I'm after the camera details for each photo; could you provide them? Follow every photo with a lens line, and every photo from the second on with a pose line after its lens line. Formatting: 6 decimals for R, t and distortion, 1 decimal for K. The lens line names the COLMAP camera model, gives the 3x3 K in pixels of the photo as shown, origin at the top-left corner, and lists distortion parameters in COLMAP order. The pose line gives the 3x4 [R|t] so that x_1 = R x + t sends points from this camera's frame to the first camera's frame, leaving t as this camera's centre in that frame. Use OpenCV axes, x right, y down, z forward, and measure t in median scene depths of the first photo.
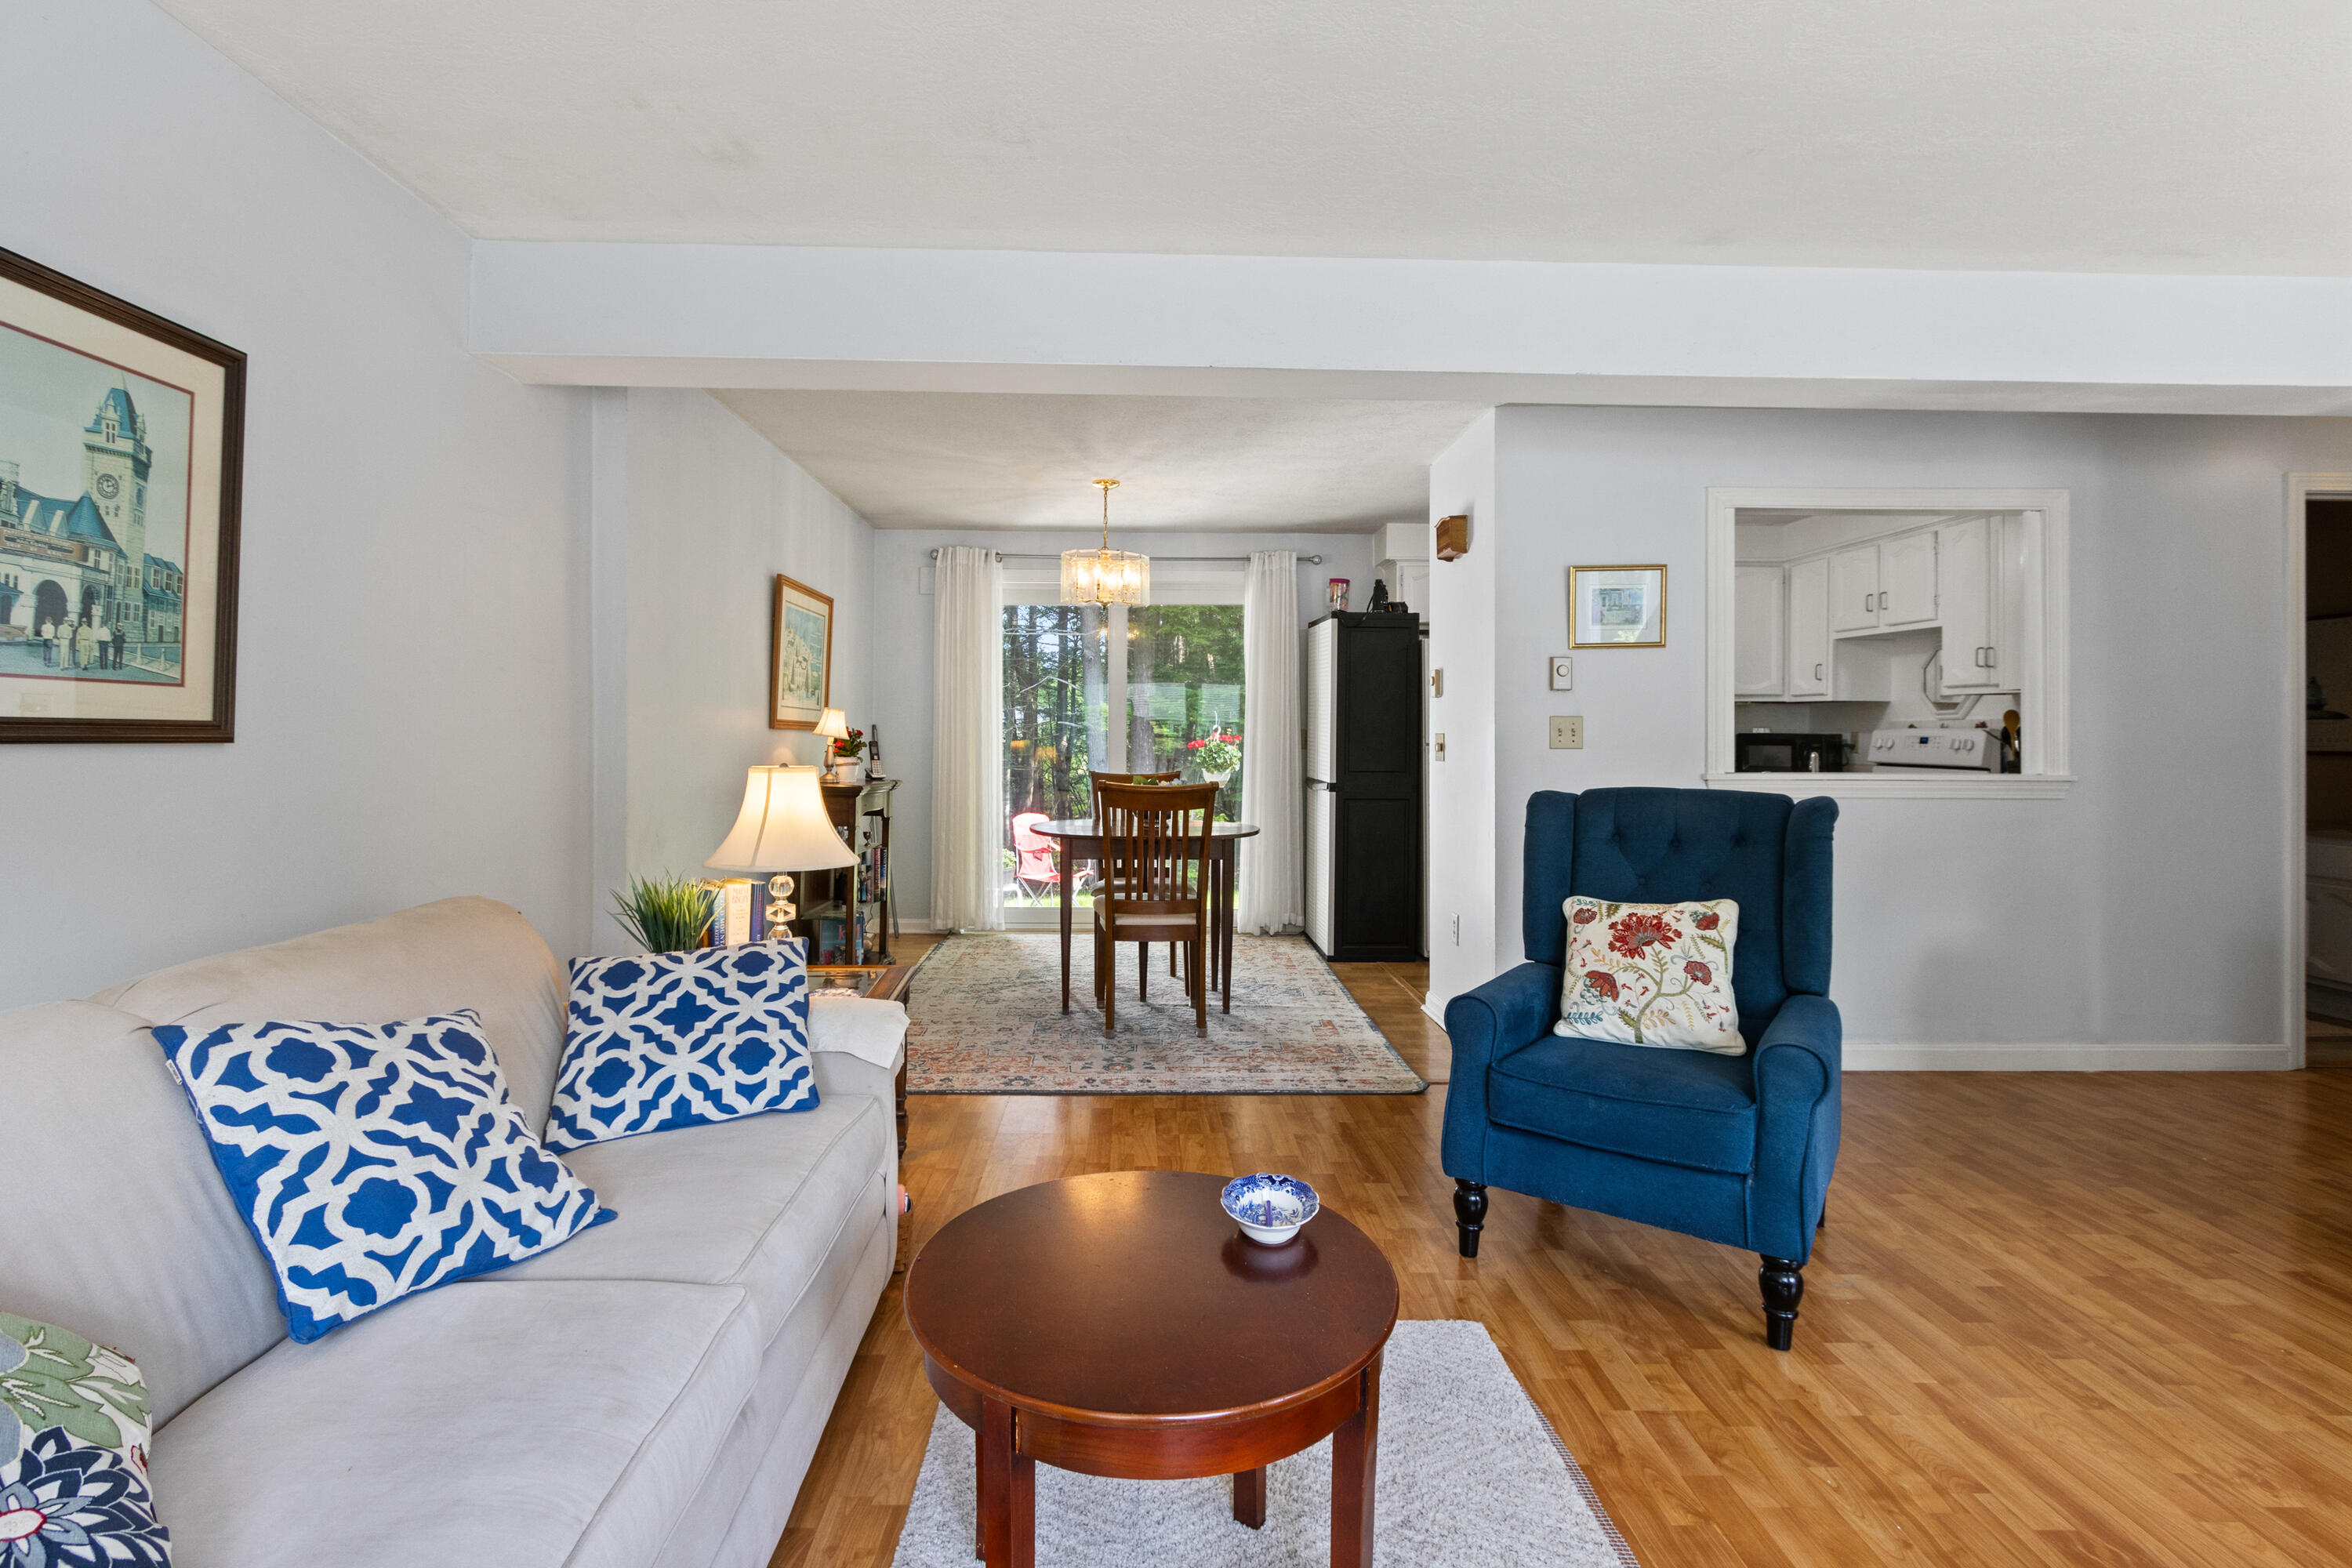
lens RADIAL K [[1119.9, 0, 1154.4], [0, 1119.9, 729.6], [0, 0, 1]] dist [0.001517, -0.002660]
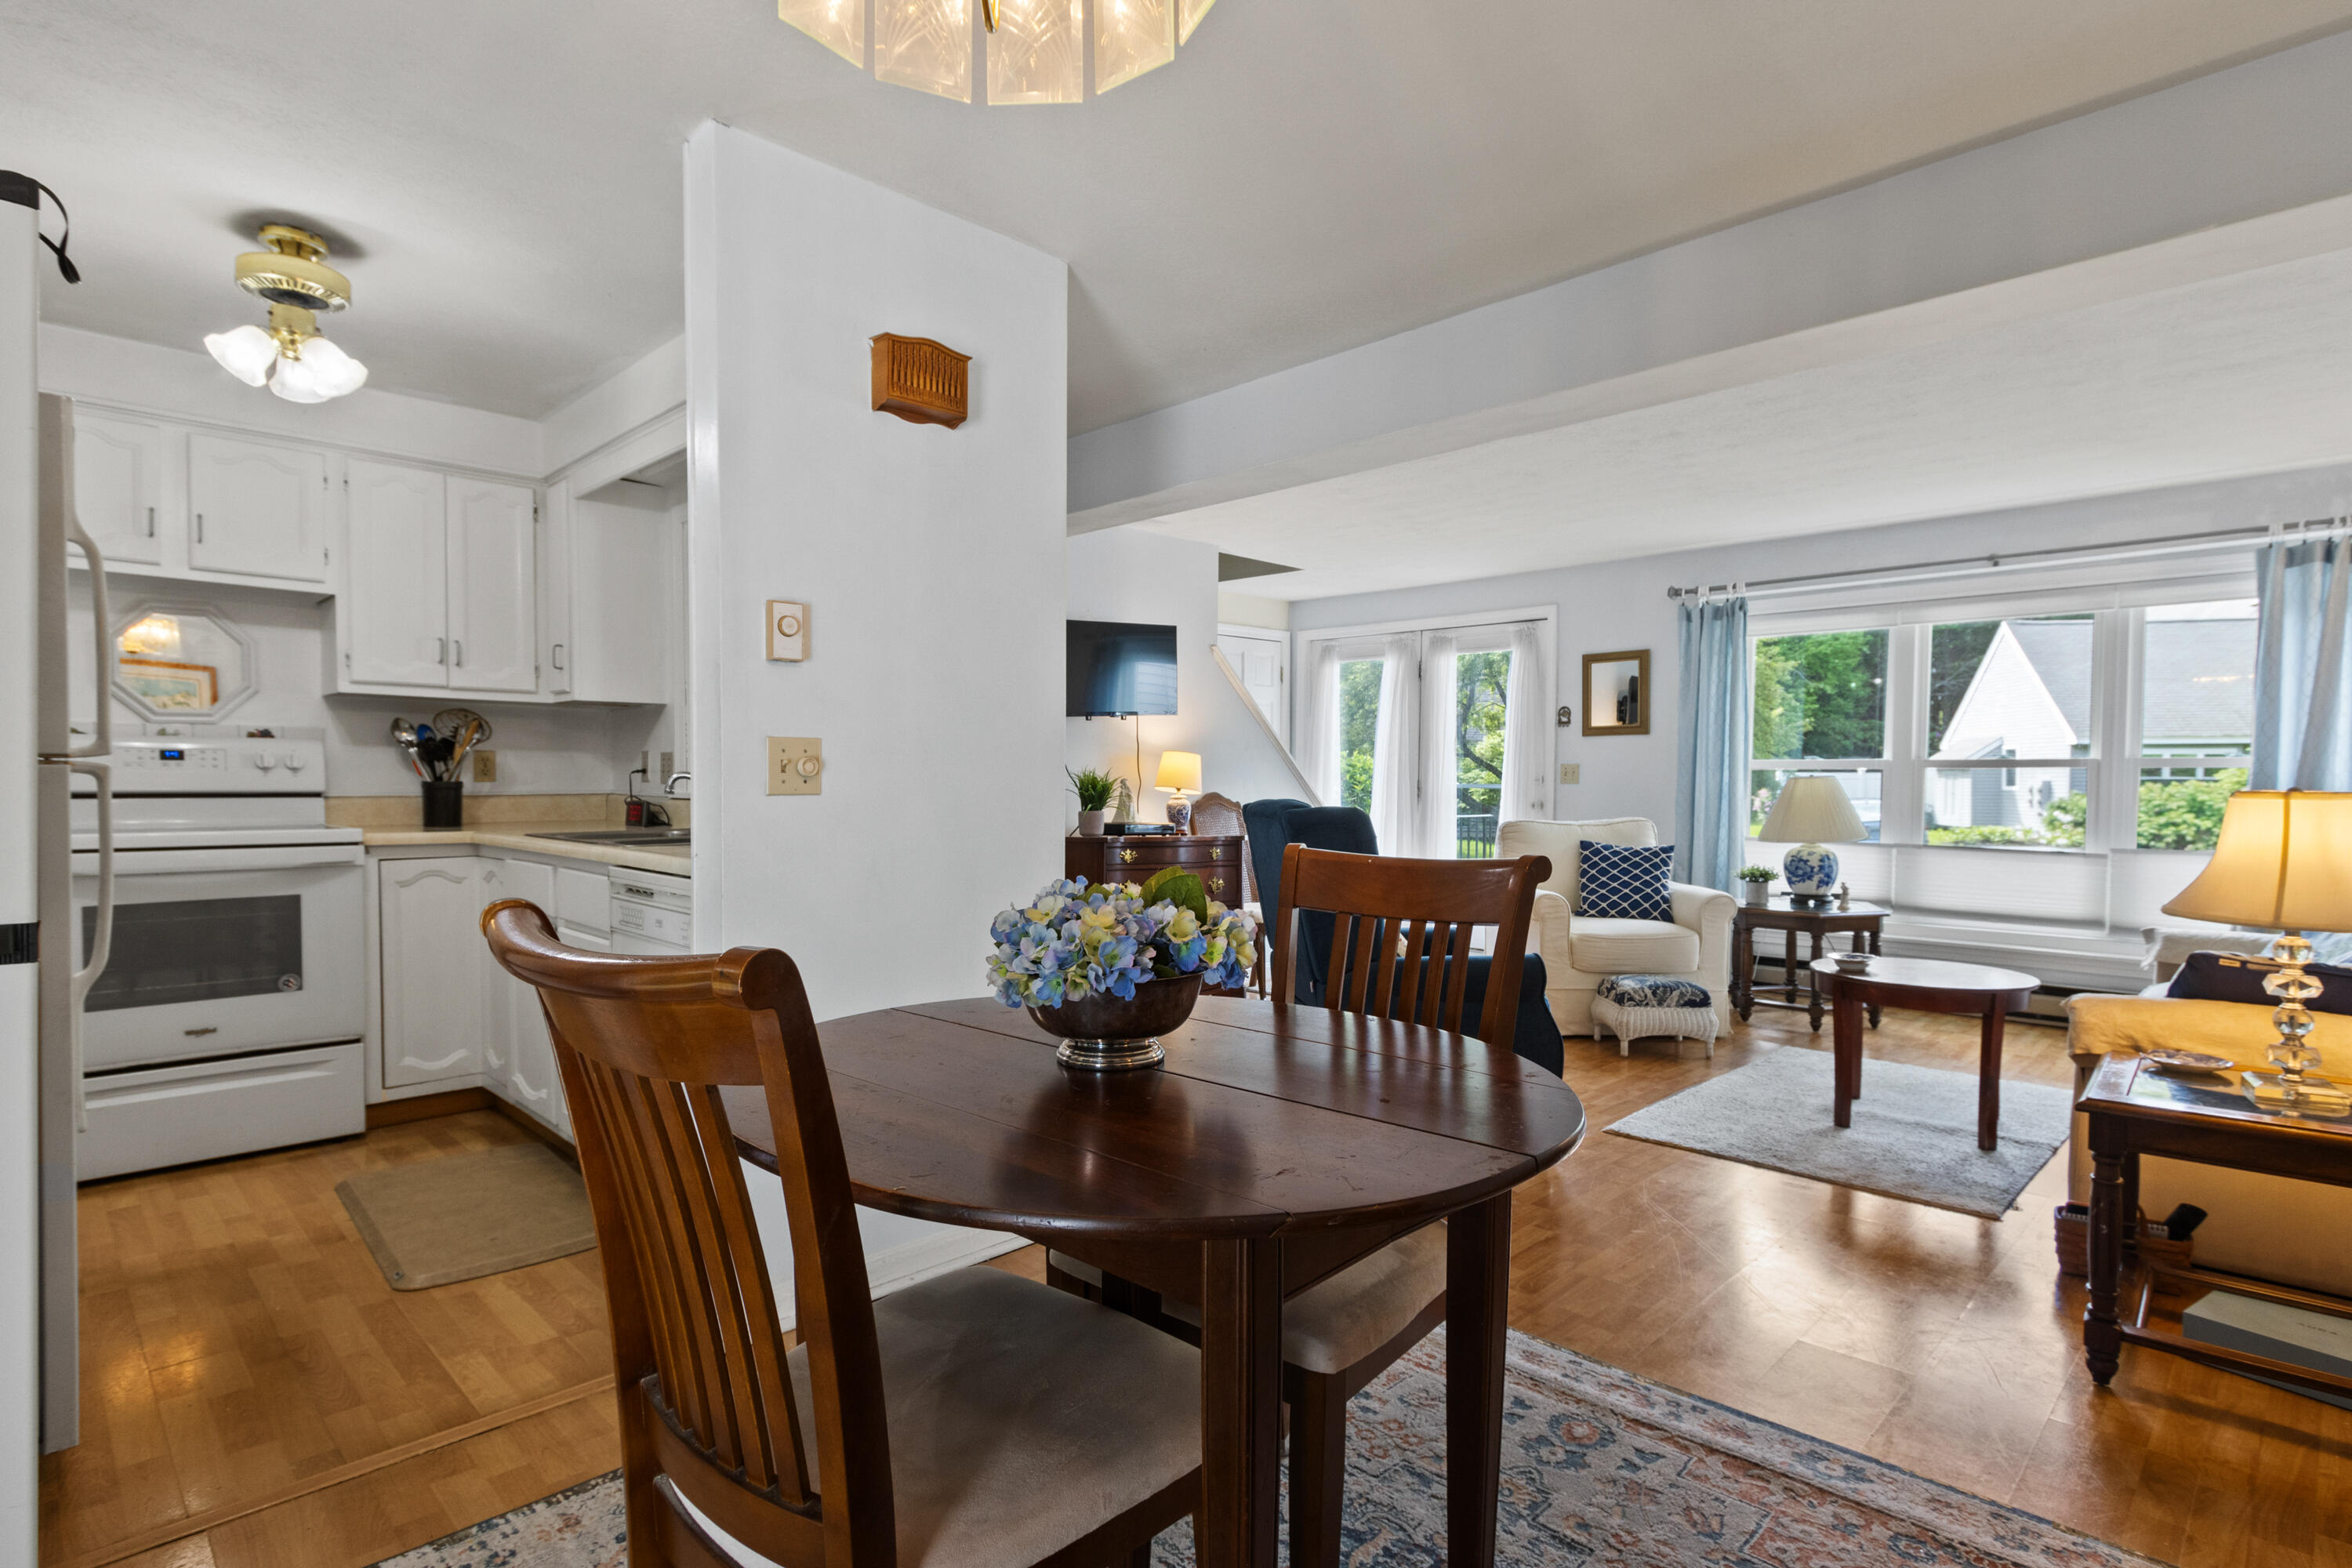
lens RADIAL K [[1165.2, 0, 1178.0], [0, 1165.2, 822.8], [0, 0, 1]] dist [0.001727, -0.000990]
pose [[-0.693679, -0.037921, 0.719285, -0.413829], [-0.011422, 0.999067, 0.041655, 0.033286], [-0.720194, 0.020679, -0.693465, 2.302595]]
